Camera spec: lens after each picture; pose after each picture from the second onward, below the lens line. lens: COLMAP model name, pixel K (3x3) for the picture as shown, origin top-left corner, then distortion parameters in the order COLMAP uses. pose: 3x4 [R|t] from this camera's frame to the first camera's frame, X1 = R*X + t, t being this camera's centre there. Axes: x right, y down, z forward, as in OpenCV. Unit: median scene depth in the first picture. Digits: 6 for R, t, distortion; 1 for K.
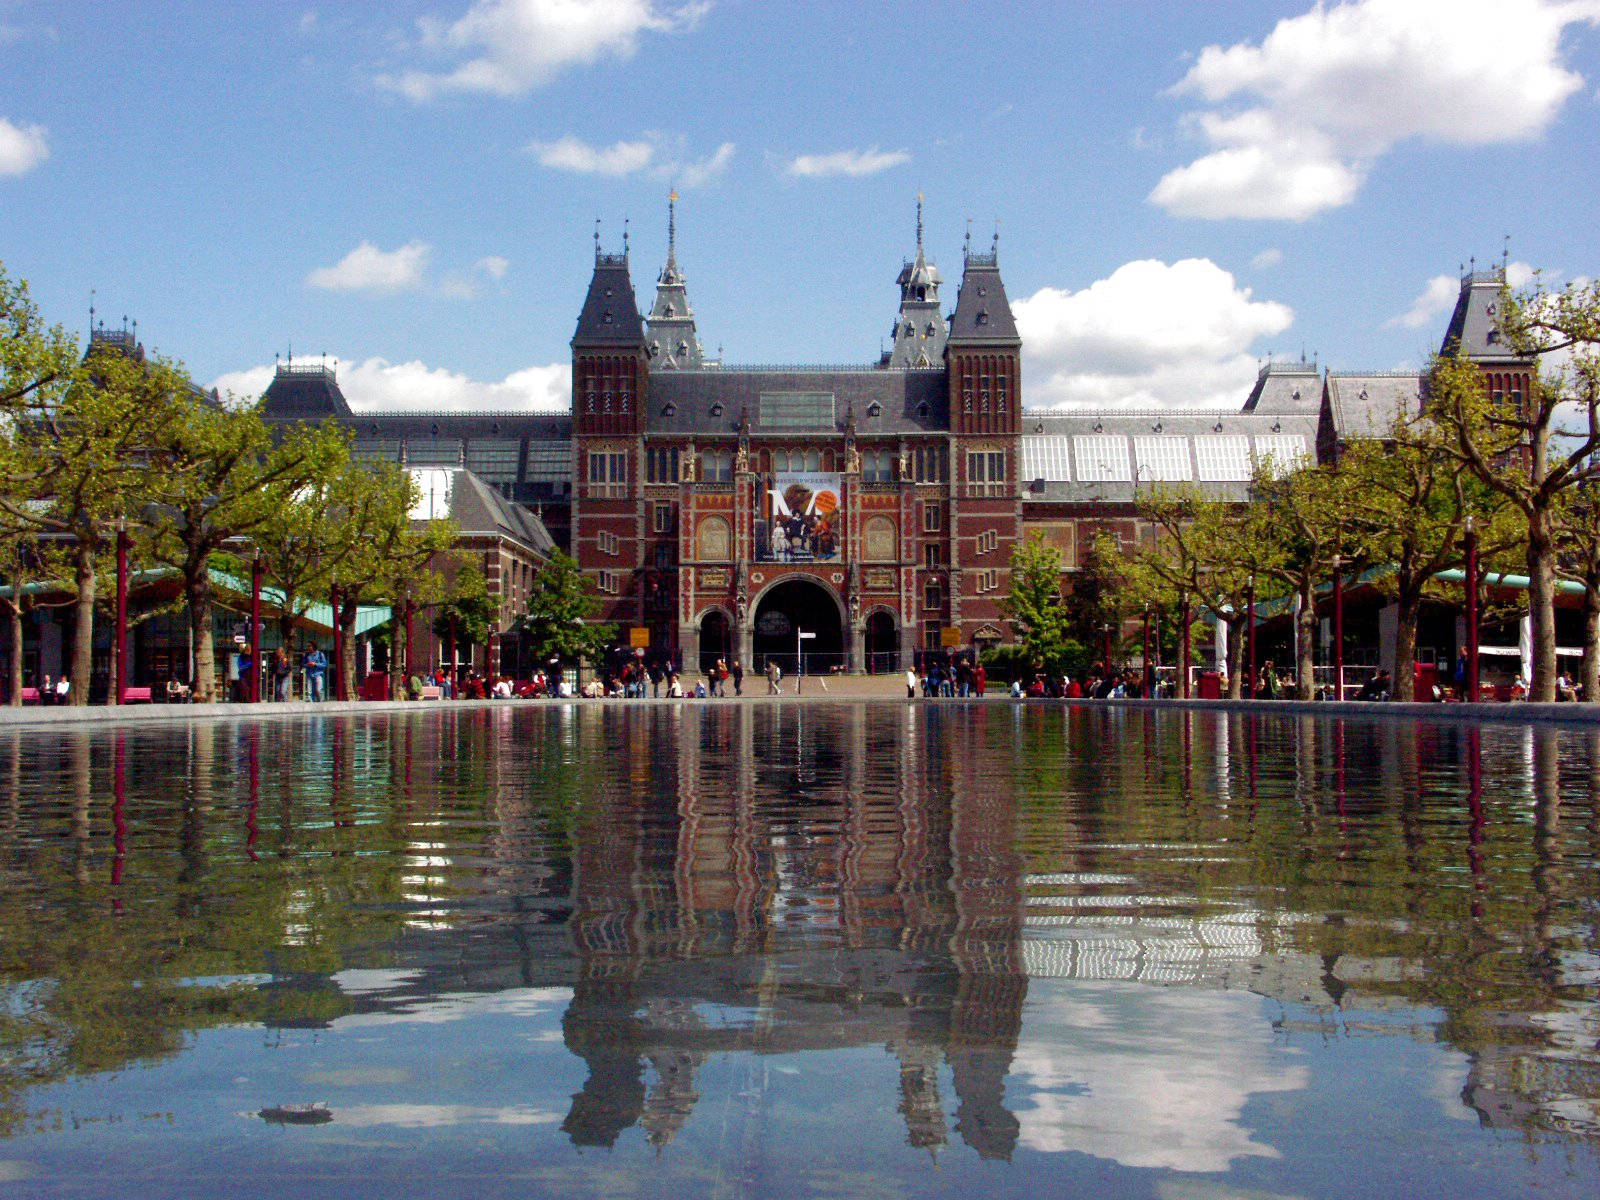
lens RADIAL K [[2156.8, 0, 800.0], [0, 2156.8, 600.0], [0, 0, 1]] dist [-0.024558, -0.019782]
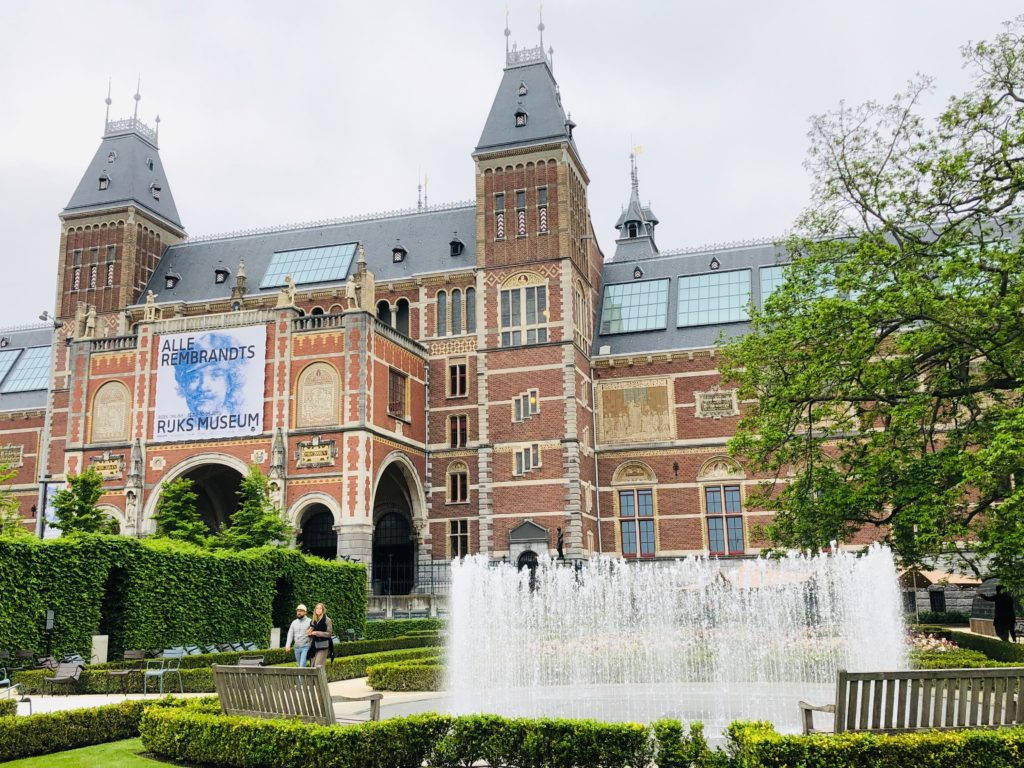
lens RADIAL K [[1038.0, 0, 512.0], [0, 1038.0, 384.0], [0, 0, 1]] dist [0.119813, -0.458919]
pose [[0.958164, -0.079111, -0.275070, 0.178562], [0.032788, 0.985055, -0.169093, 0.024599], [0.284336, 0.152999, 0.946438, 0.668879]]
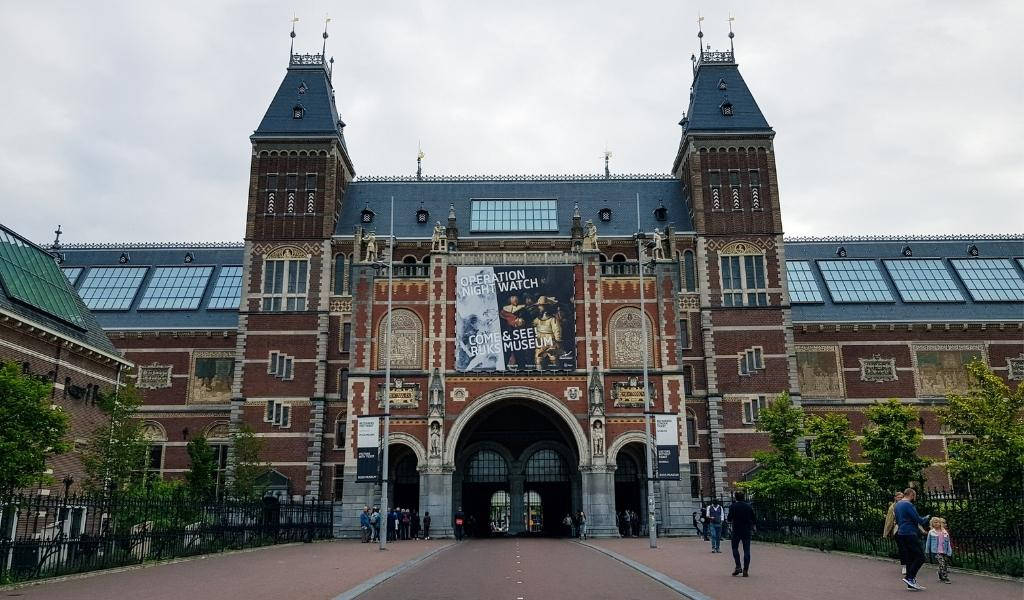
lens RADIAL K [[848.0, 0, 512.0], [0, 848.0, 300.0], [0, 0, 1]] dist [-0.003861, 0.000372]
pose [[0.999968, -0.007350, -0.003219, -0.001271], [0.006484, 0.976509, -0.215377, 0.018436], [0.004727, 0.215349, 0.976526, 0.686418]]
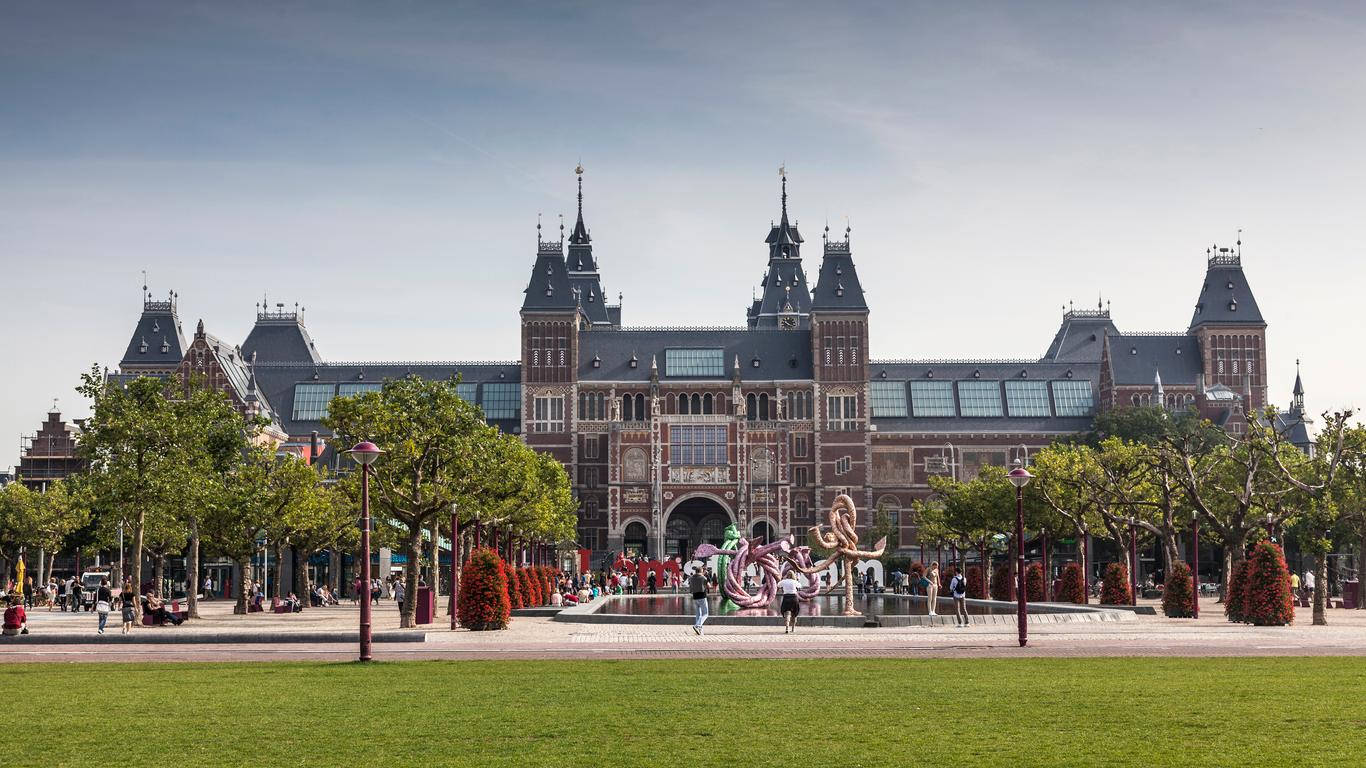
lens RADIAL K [[2262.2, 0, 683.0], [0, 2262.2, 384.0], [0, 0, 1]] dist [0.005576, -0.014251]
pose [[0.999789, -0.002198, 0.020433, -0.036780], [0.003015, 0.999192, -0.040076, -0.021619], [-0.020329, 0.040129, 0.998988, -0.353049]]
